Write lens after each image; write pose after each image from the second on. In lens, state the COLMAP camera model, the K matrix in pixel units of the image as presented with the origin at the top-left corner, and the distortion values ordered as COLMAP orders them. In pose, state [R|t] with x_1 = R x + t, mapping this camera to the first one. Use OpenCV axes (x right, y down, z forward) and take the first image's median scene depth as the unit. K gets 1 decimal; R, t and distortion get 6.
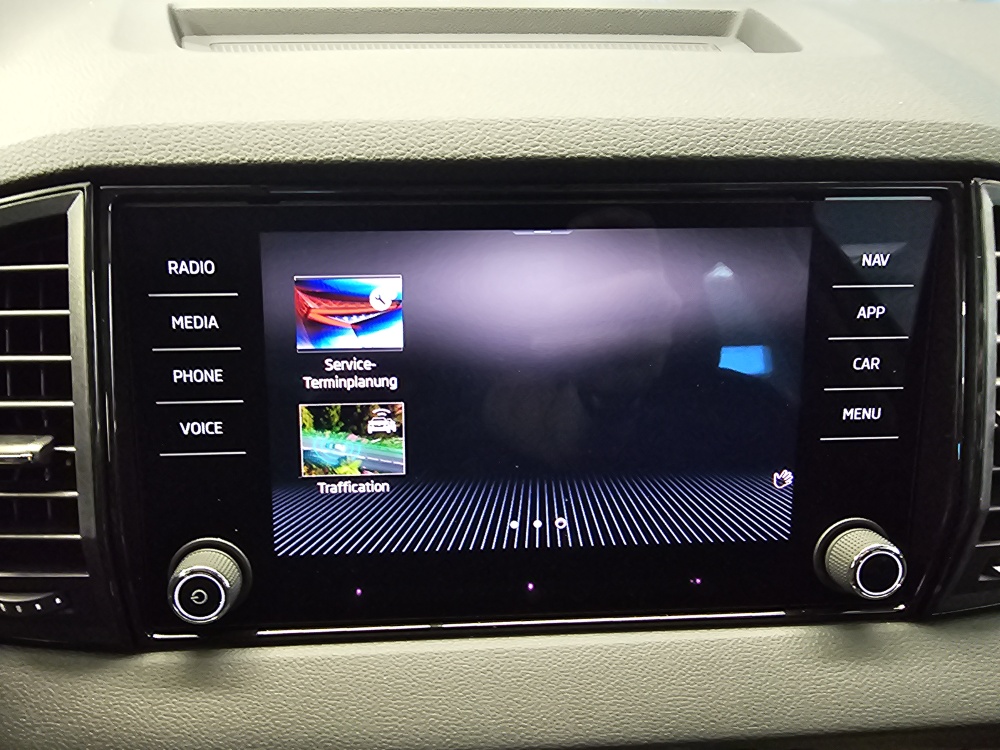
lens RADIAL K [[693.7, 0, 426.5], [0, 693.7, 370.4], [0, 0, 1]] dist [0.009395, -0.002973]
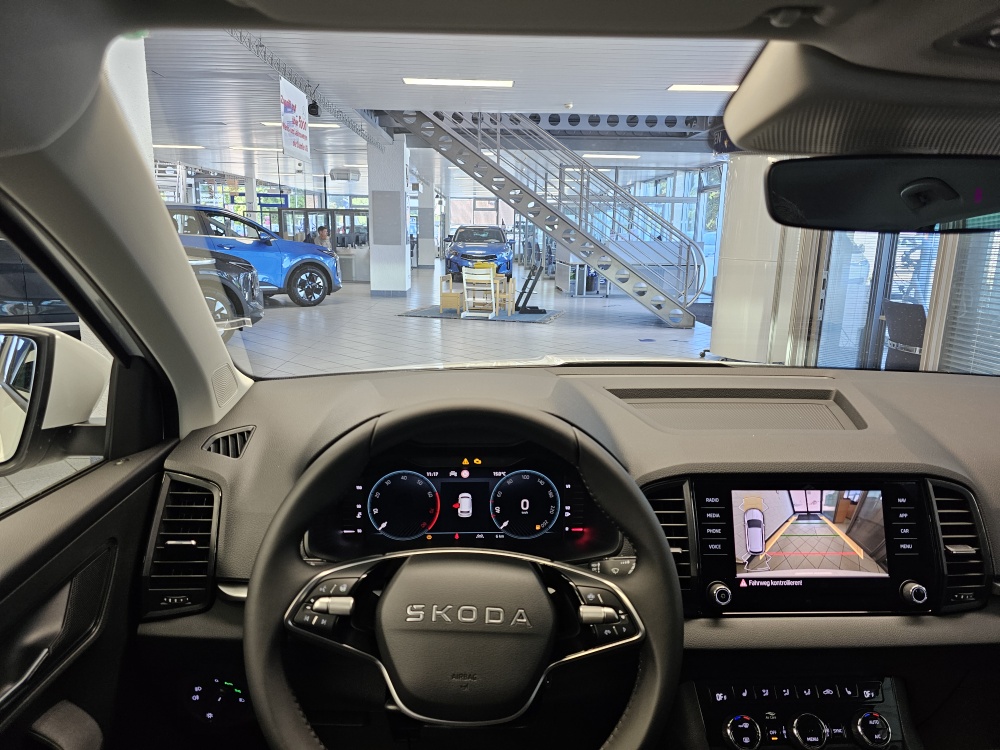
lens RADIAL K [[678.8, 0, 494.0], [0, 678.8, 373.3], [0, 0, 1]] dist [0.062487, -0.060700]
pose [[0.999932, 0.010366, 0.005341, -1.474358], [-0.008333, 0.955601, -0.294547, 0.276587], [-0.008157, 0.294483, 0.955622, -2.555904]]
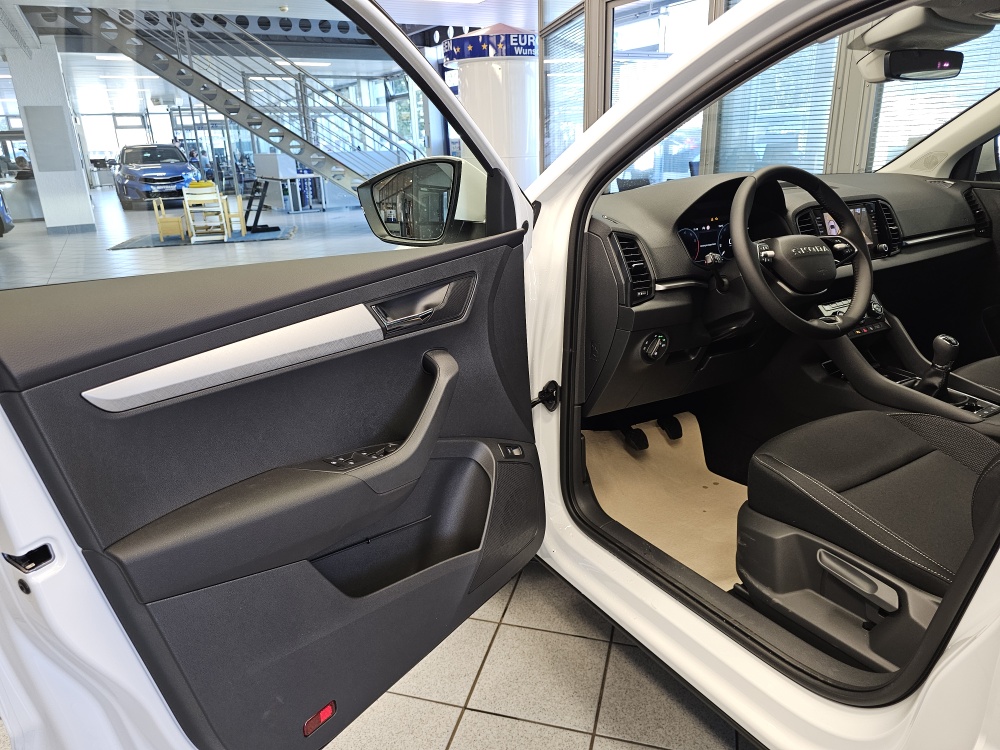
lens RADIAL K [[678.8, 0, 502.8], [0, 678.8, 368.2], [0, 0, 1]] dist [0.062487, -0.060700]
pose [[0.877869, -0.185479, 0.441525, -7.059506], [0.267023, 0.954913, -0.129766, 1.493683], [-0.397549, 0.231814, 0.887816, -4.005267]]
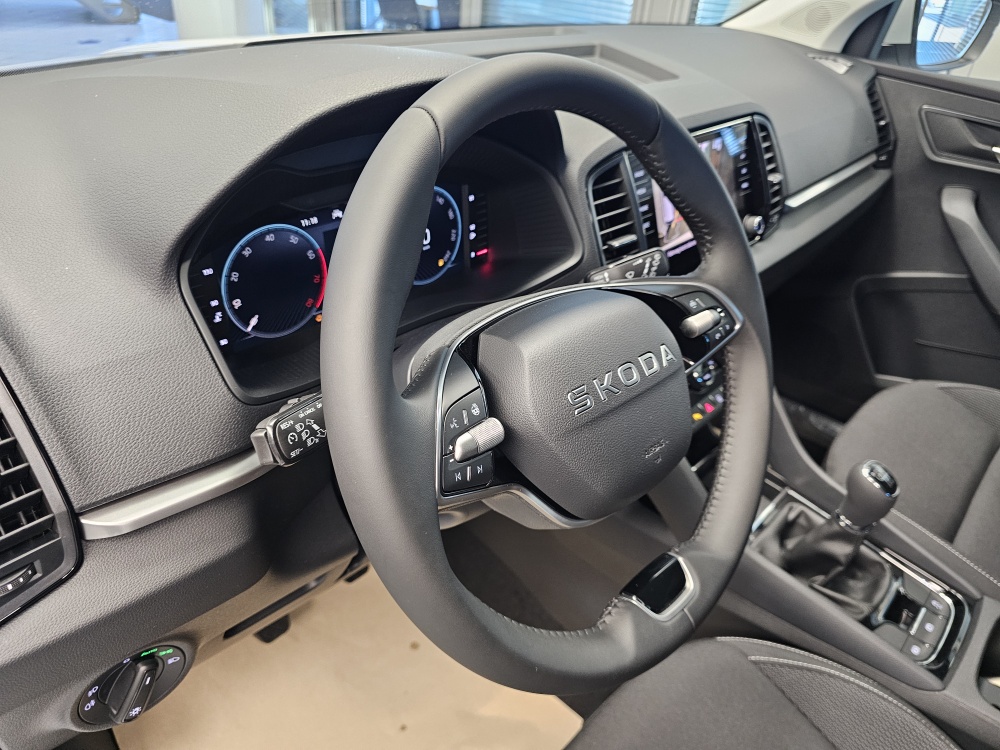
lens RADIAL K [[678.8, 0, 503.5], [0, 678.8, 376.7], [0, 0, 1]] dist [0.062487, -0.060700]
pose [[0.719173, -0.347915, 0.601453, -2.934885], [0.283544, 0.937206, 0.203094, -0.089673], [-0.634345, 0.024478, 0.772663, -0.997117]]
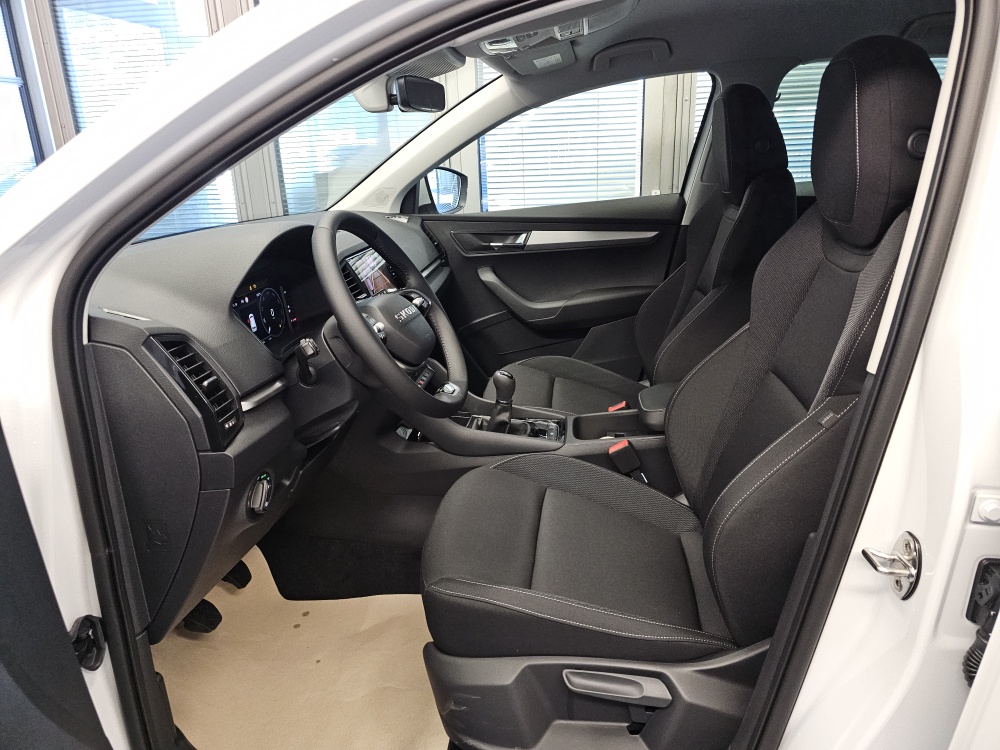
lens RADIAL K [[678.8, 0, 497.4], [0, 678.8, 367.4], [0, 0, 1]] dist [0.062487, -0.060700]
pose [[0.177939, -0.311808, 0.933335, -6.290283], [0.515874, 0.837248, 0.181357, 0.161257], [-0.837981, 0.449212, 0.309833, -1.699830]]
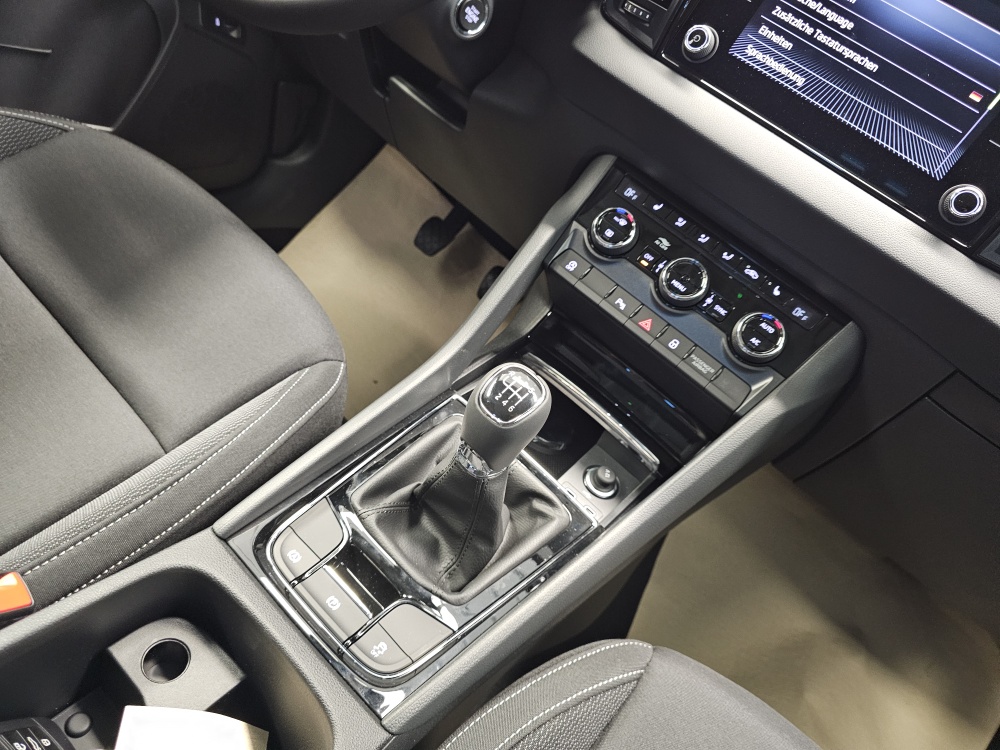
lens RADIAL K [[678.8, 0, 503.1], [0, 678.8, 367.1], [0, 0, 1]] dist [0.062487, -0.060700]
pose [[0.695390, 0.637780, -0.331164, 0.709429], [-0.611674, 0.767185, 0.193084, 1.127590], [0.377209, 0.068296, 0.923606, -1.354701]]
